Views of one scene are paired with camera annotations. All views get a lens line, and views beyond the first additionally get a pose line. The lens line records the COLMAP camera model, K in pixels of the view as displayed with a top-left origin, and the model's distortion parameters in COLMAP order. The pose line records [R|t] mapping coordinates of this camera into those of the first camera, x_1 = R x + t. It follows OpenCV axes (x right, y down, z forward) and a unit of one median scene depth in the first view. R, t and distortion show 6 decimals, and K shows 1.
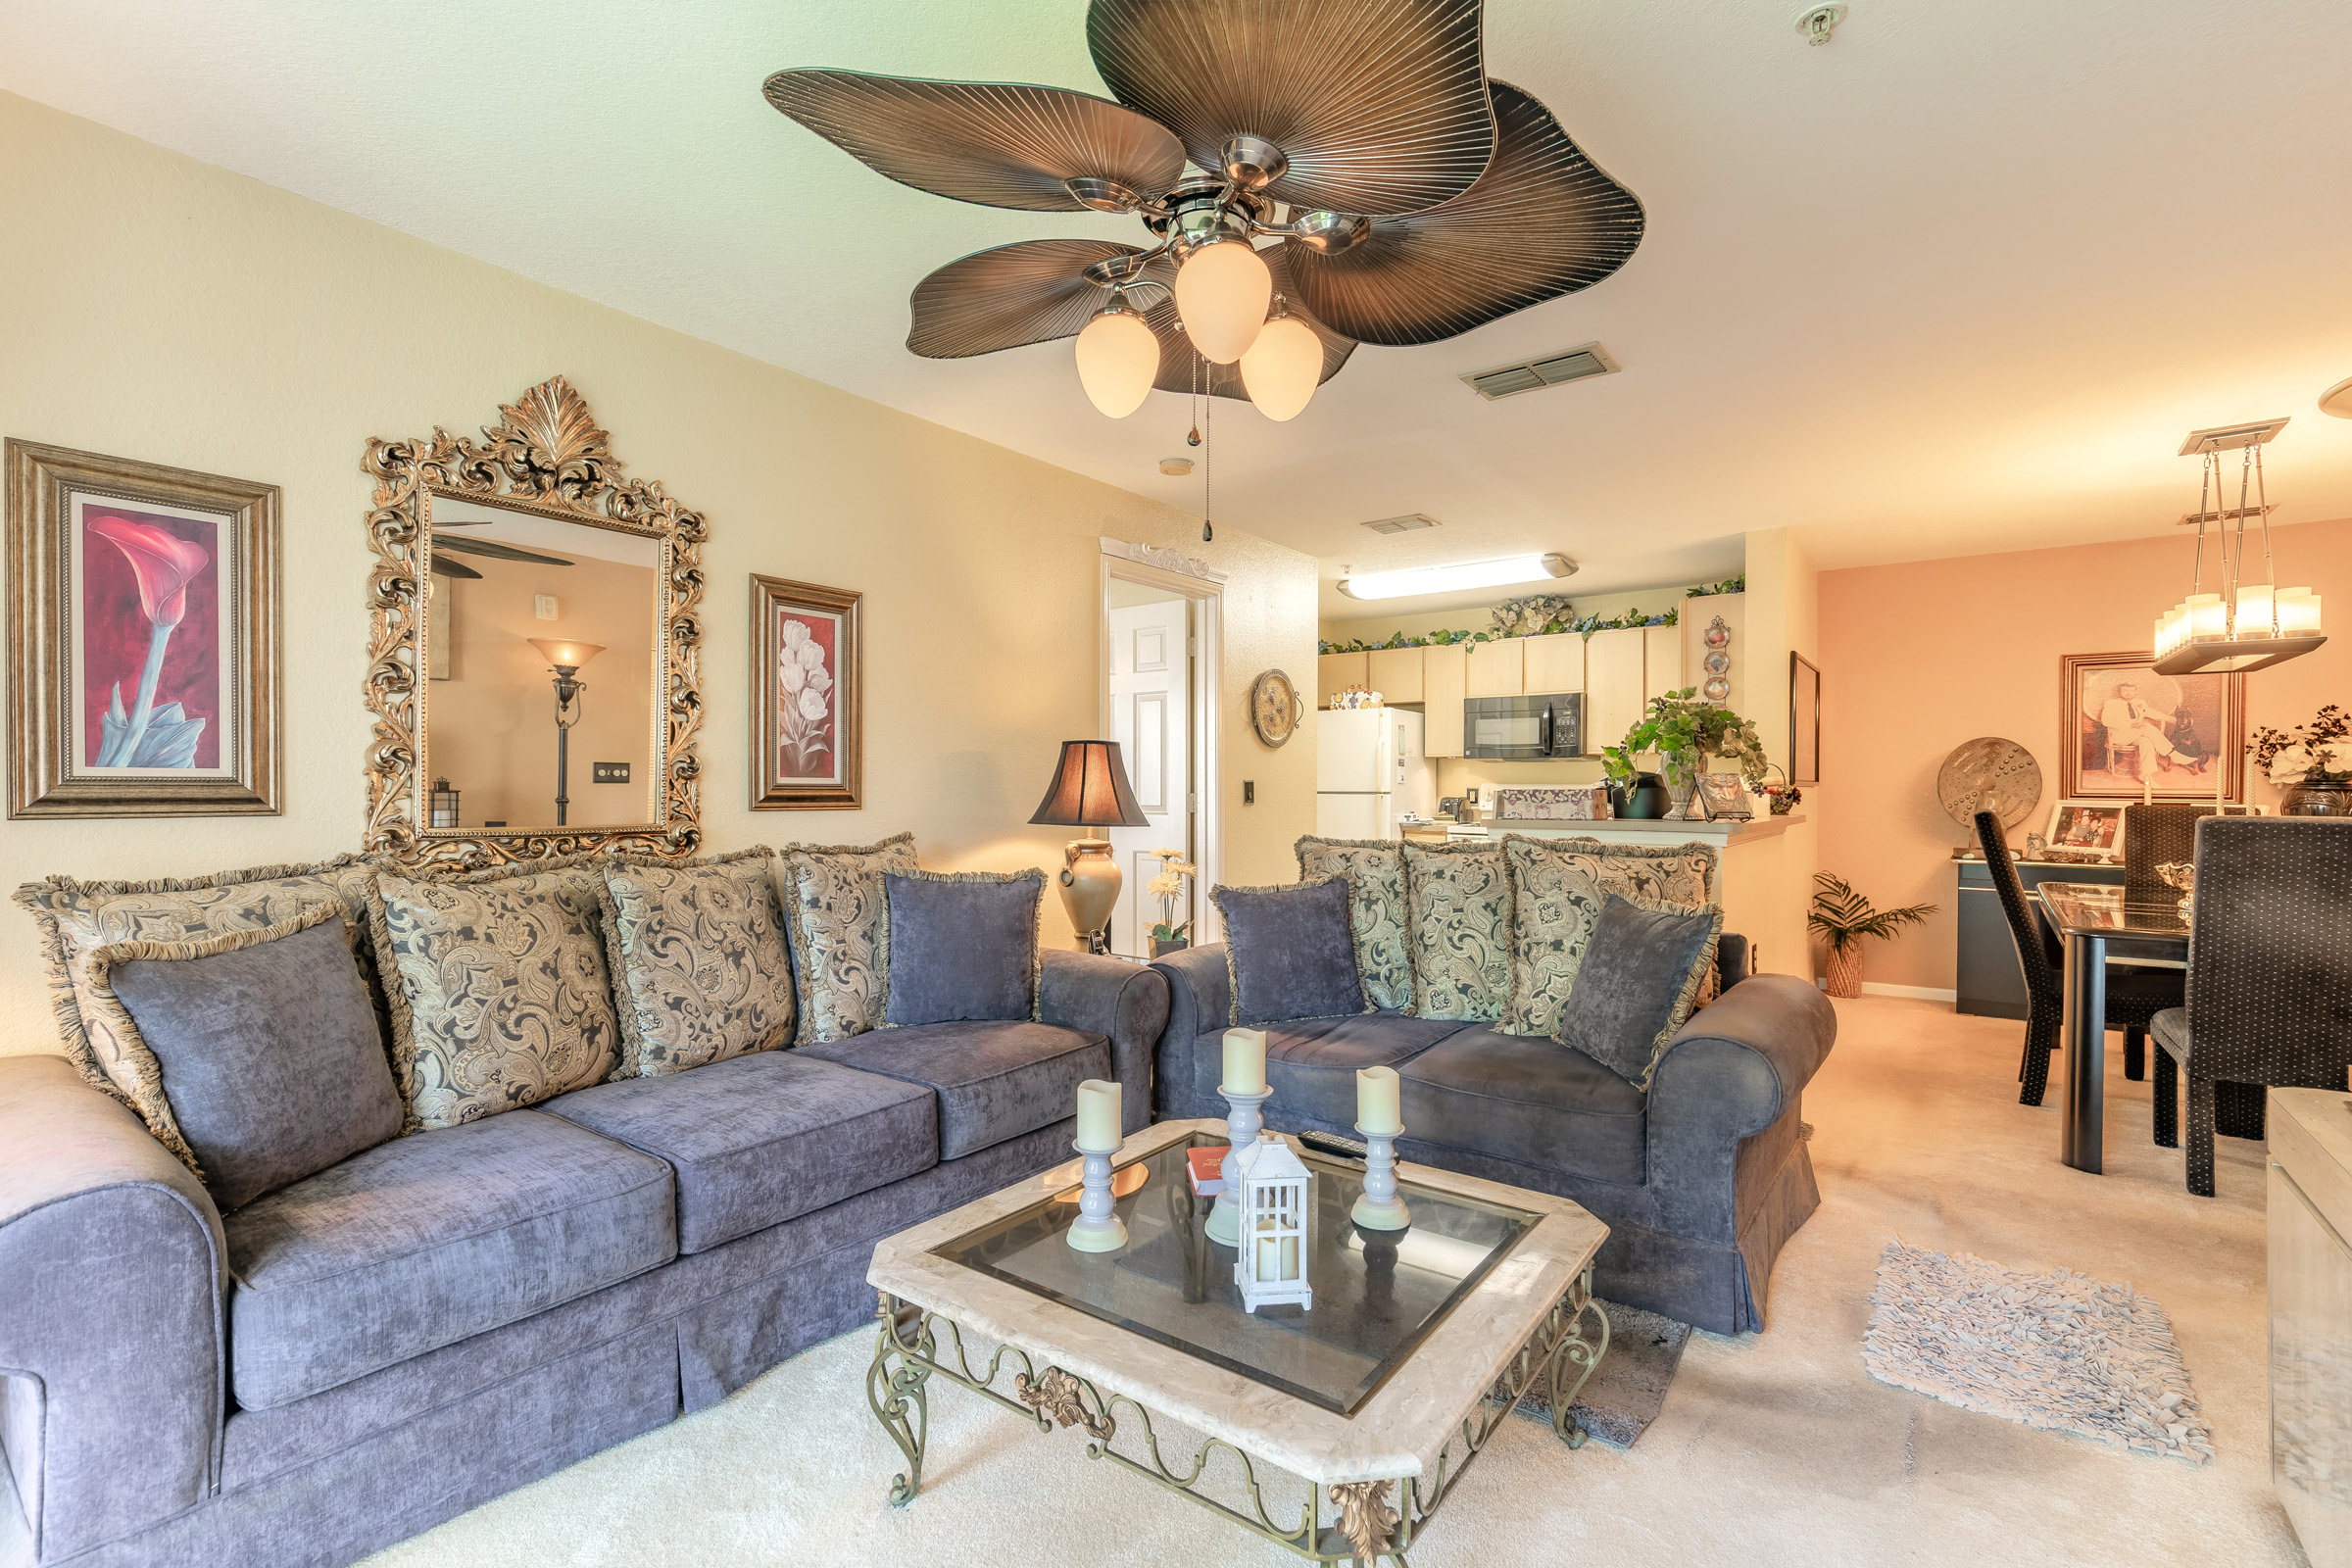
lens RADIAL K [[1059.8, 0, 1169.9], [0, 1059.8, 790.9], [0, 0, 1]] dist [0.009493, -0.001967]
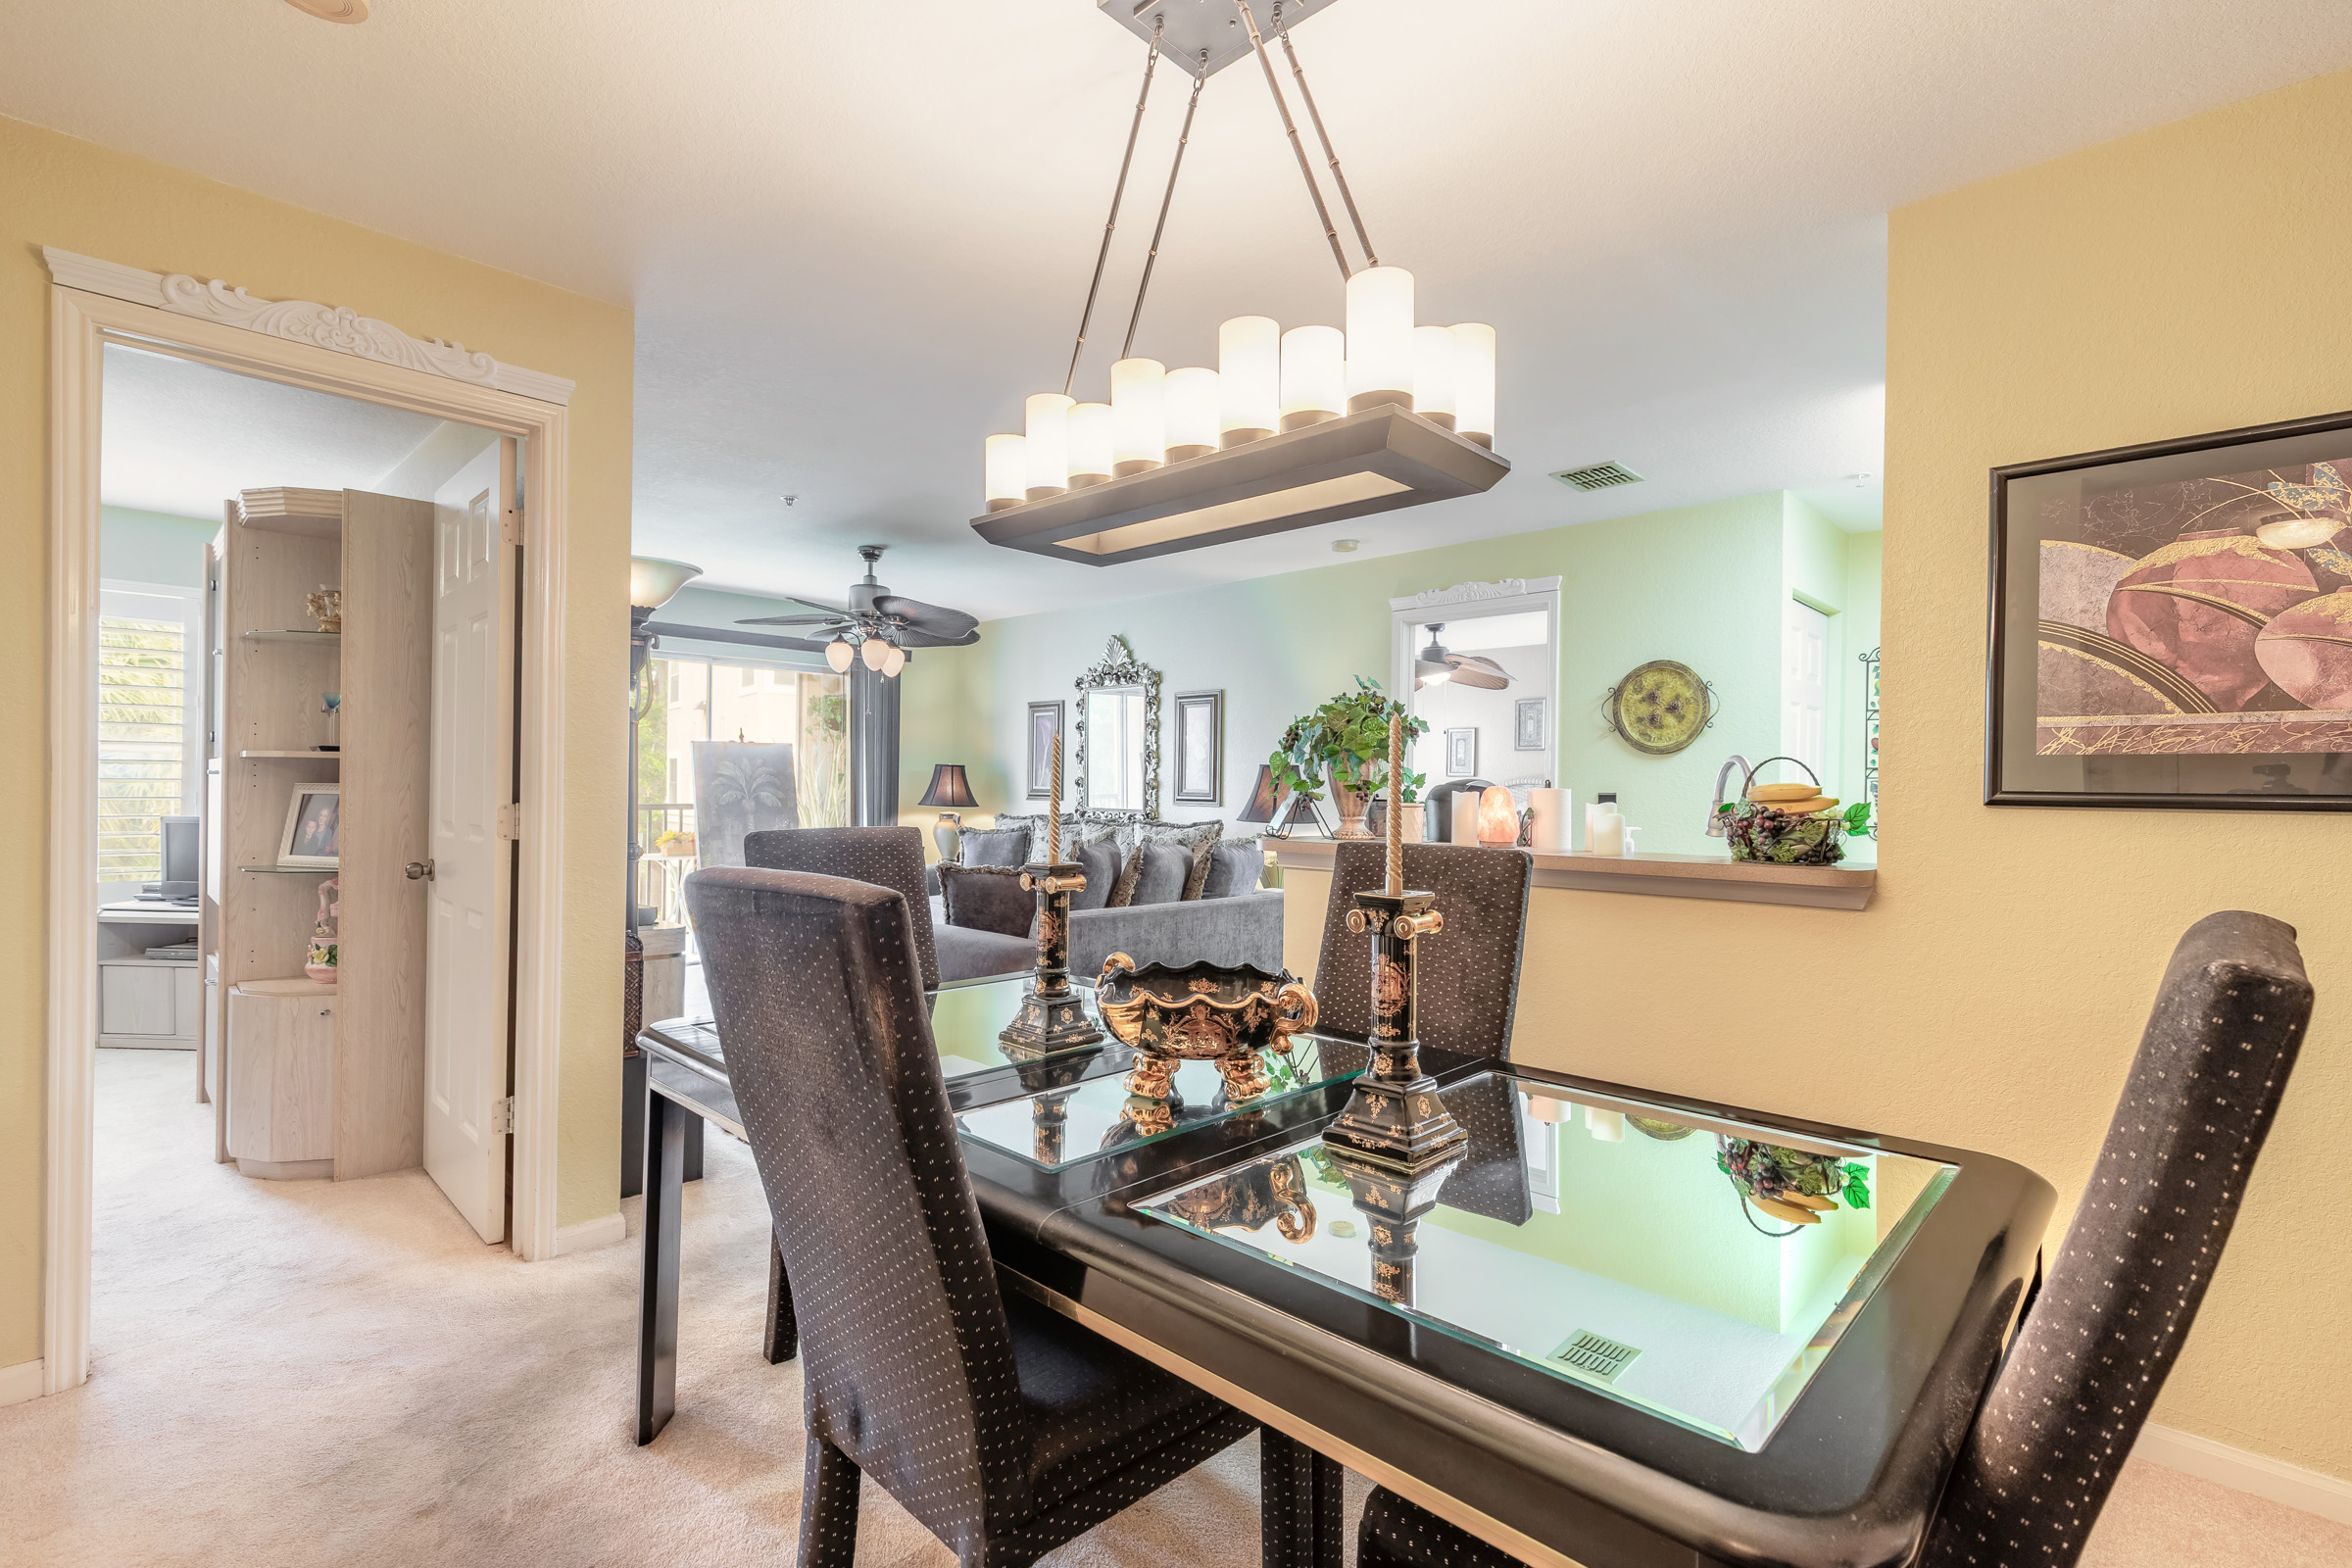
lens RADIAL K [[1059.8, 0, 1169.9], [0, 1059.8, 790.9], [0, 0, 1]] dist [0.009493, -0.001967]
pose [[-0.121381, -0.002189, -0.992604, 1.512050], [-0.017636, 0.999844, -0.000048, -0.008101], [0.992449, 0.017500, -0.121400, 1.108657]]
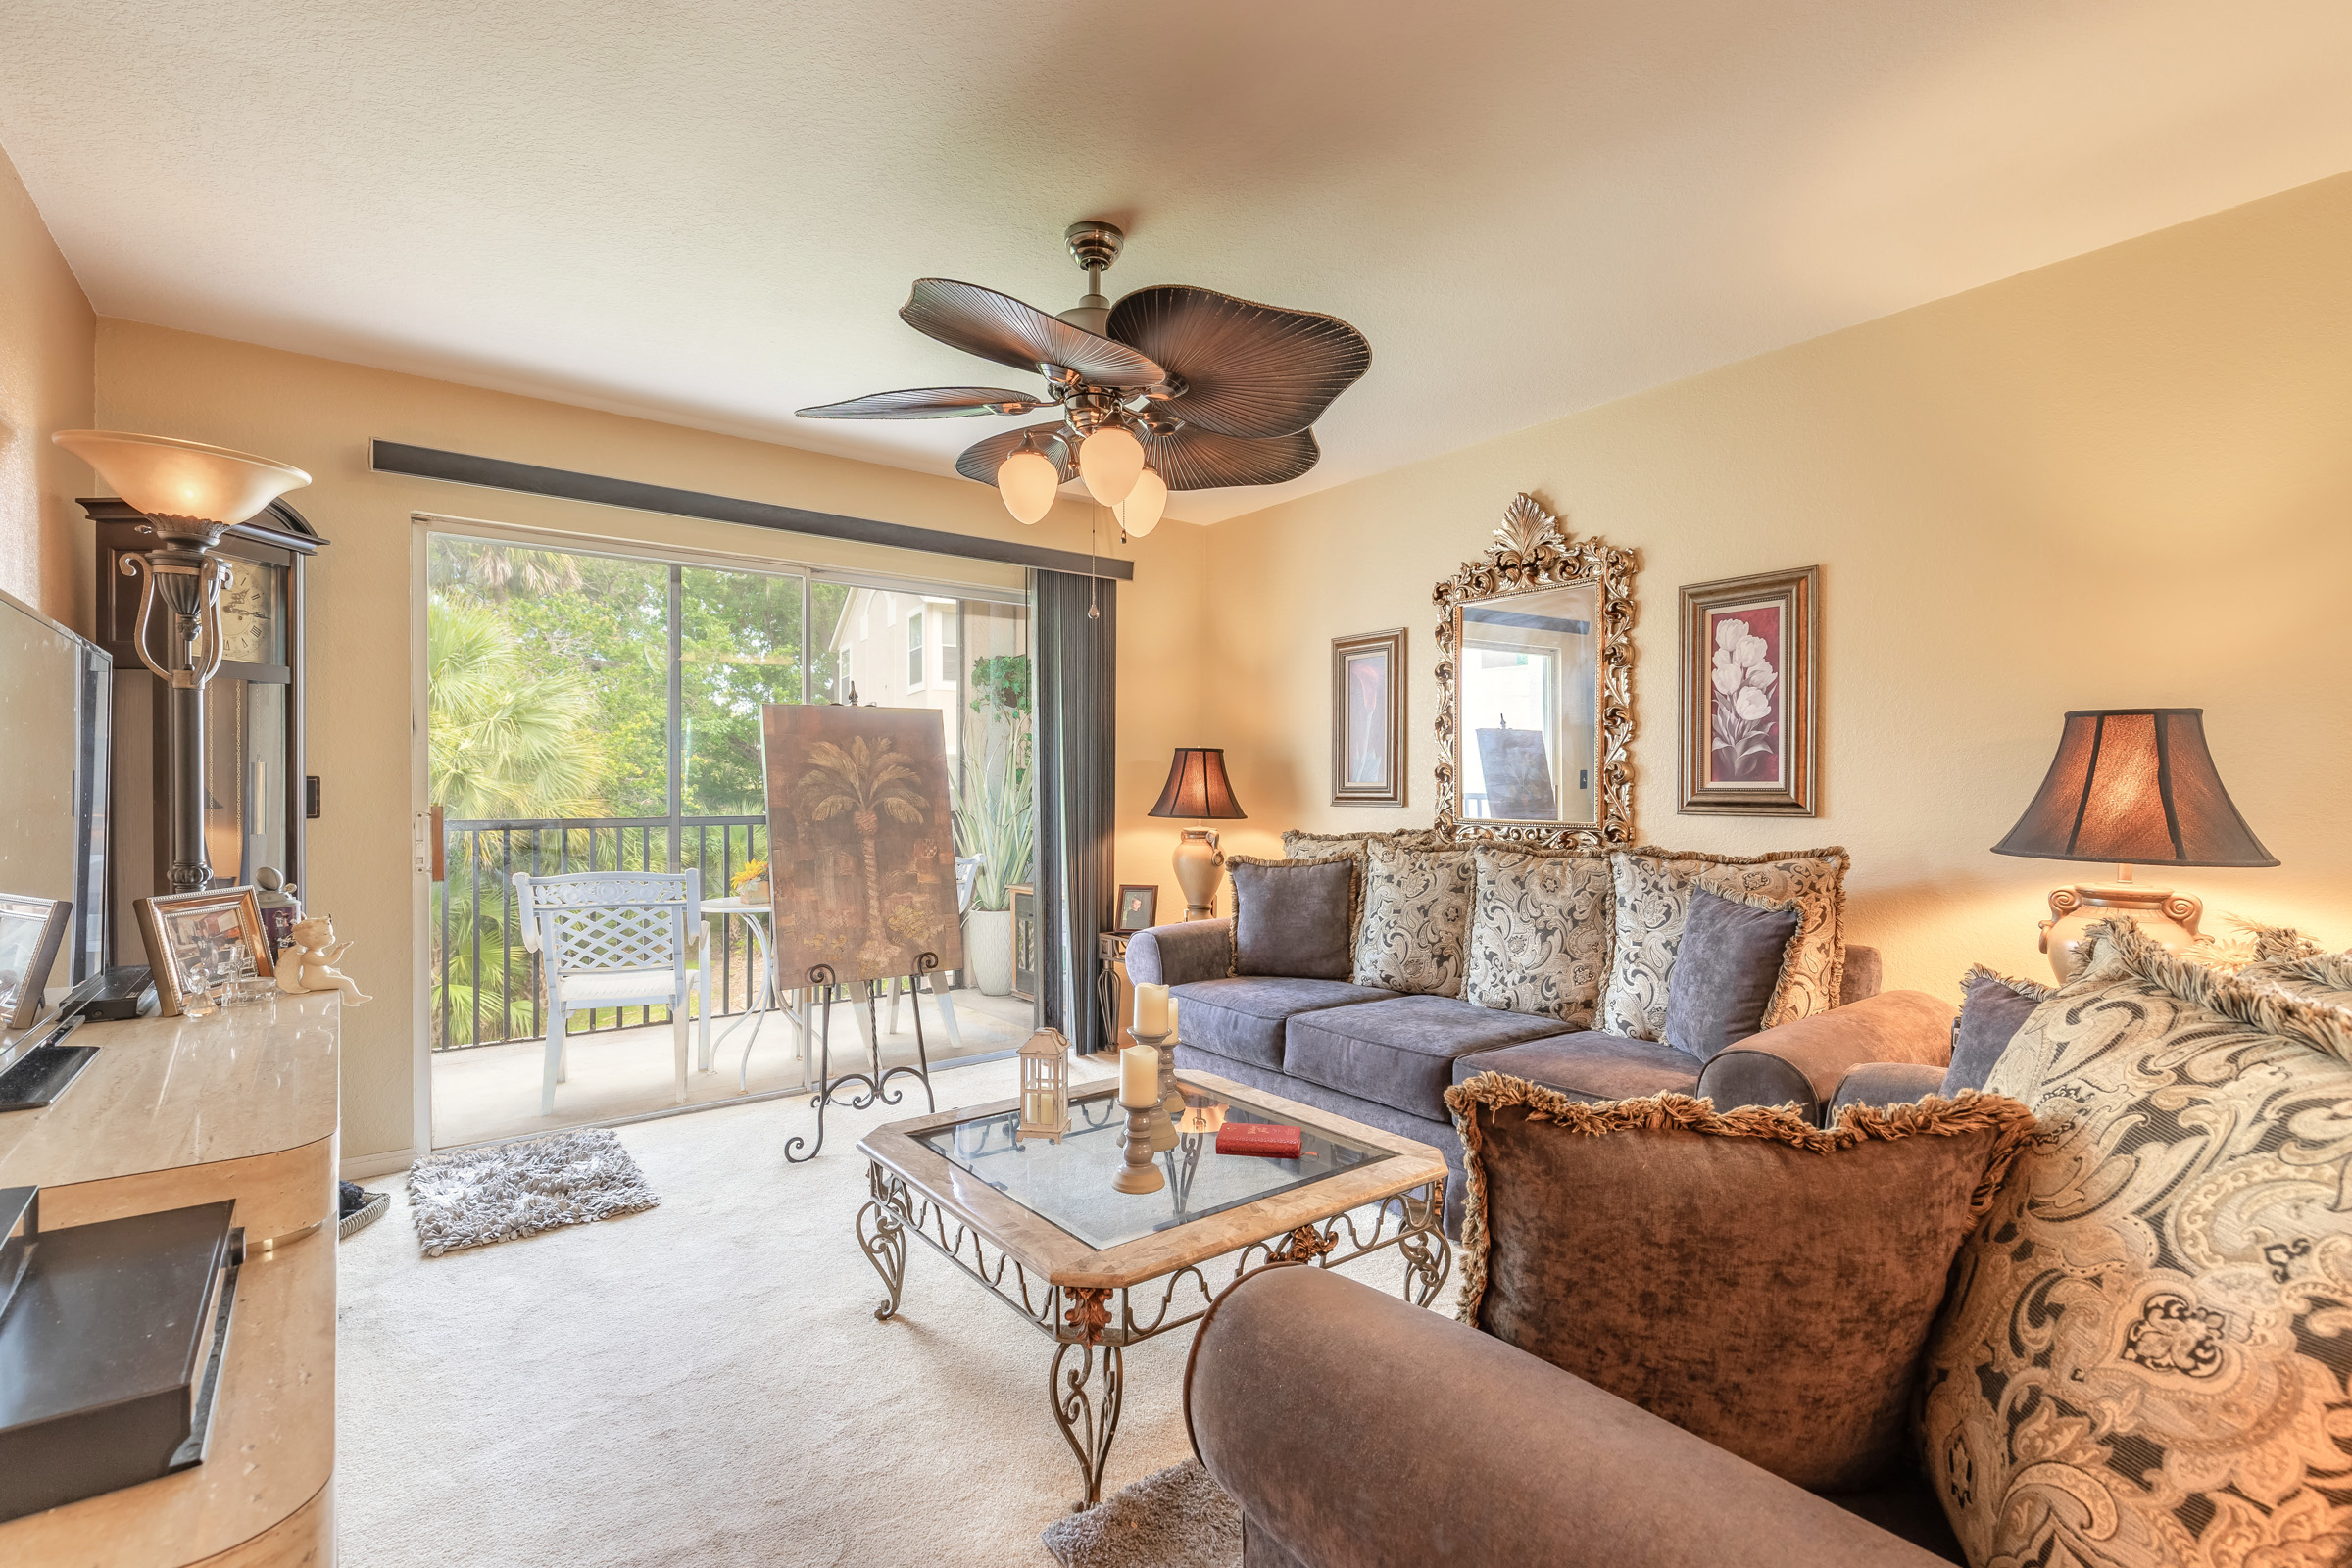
lens RADIAL K [[1059.8, 0, 1169.9], [0, 1059.8, 790.9], [0, 0, 1]] dist [0.009493, -0.001967]
pose [[-0.271230, -0.002449, -0.962511, 0.662010], [-0.005788, 0.999983, -0.000913, -0.000277], [0.962497, 0.005323, -0.271239, 0.710930]]
